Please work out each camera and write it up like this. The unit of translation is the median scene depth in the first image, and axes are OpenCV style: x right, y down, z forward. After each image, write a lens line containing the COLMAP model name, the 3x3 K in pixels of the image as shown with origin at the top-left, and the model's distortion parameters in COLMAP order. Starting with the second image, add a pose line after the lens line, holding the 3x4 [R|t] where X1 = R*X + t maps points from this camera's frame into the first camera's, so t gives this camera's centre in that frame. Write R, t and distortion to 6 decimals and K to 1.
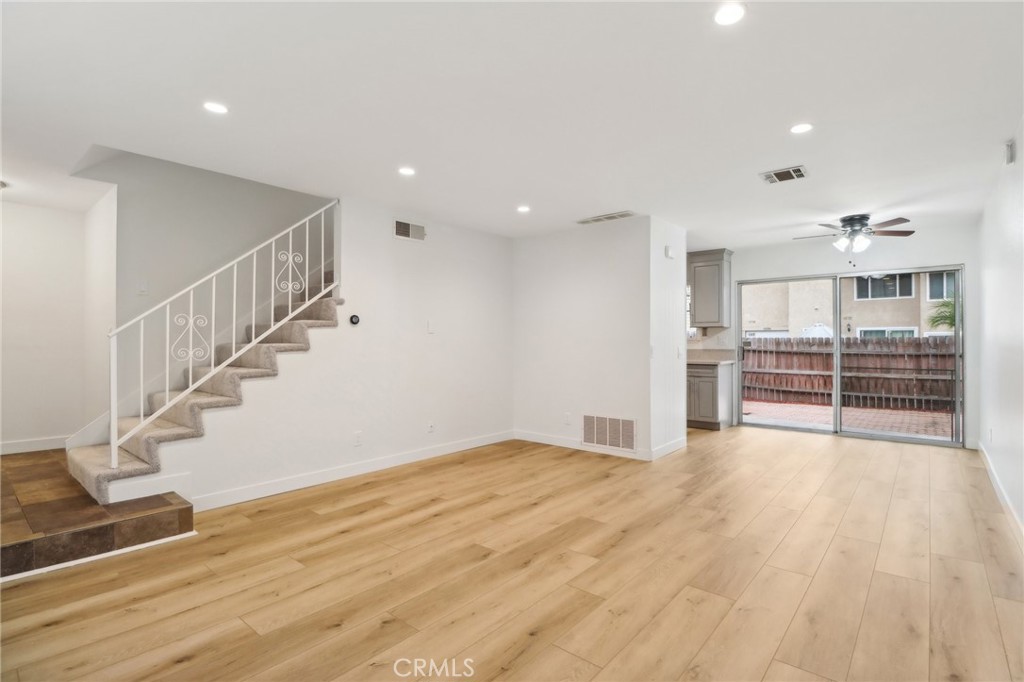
lens RADIAL K [[498.7, 0, 512.0], [0, 498.7, 341.0], [0, 0, 1]] dist [-0.002463, -0.000241]
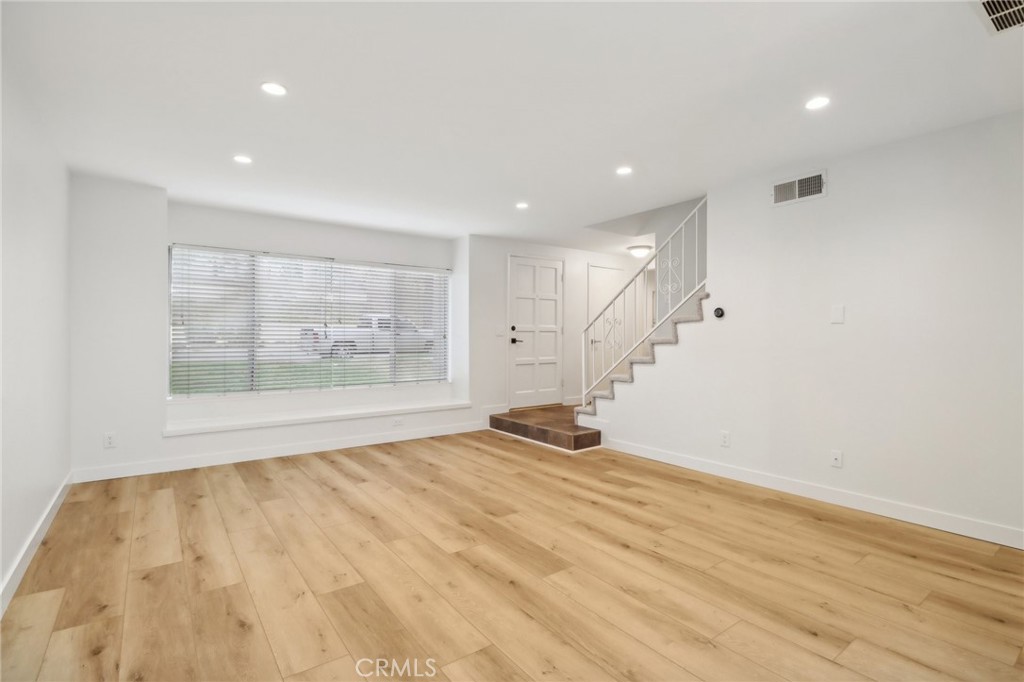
lens RADIAL K [[474.3, 0, 512.0], [0, 474.3, 341.0], [0, 0, 1]] dist [-0.000812, -0.000310]
pose [[-0.219740, 0.009953, -0.975508, 0.156063], [0.000273, 0.999949, 0.010141, 0.000623], [0.975558, 0.001962, -0.219731, 0.193970]]
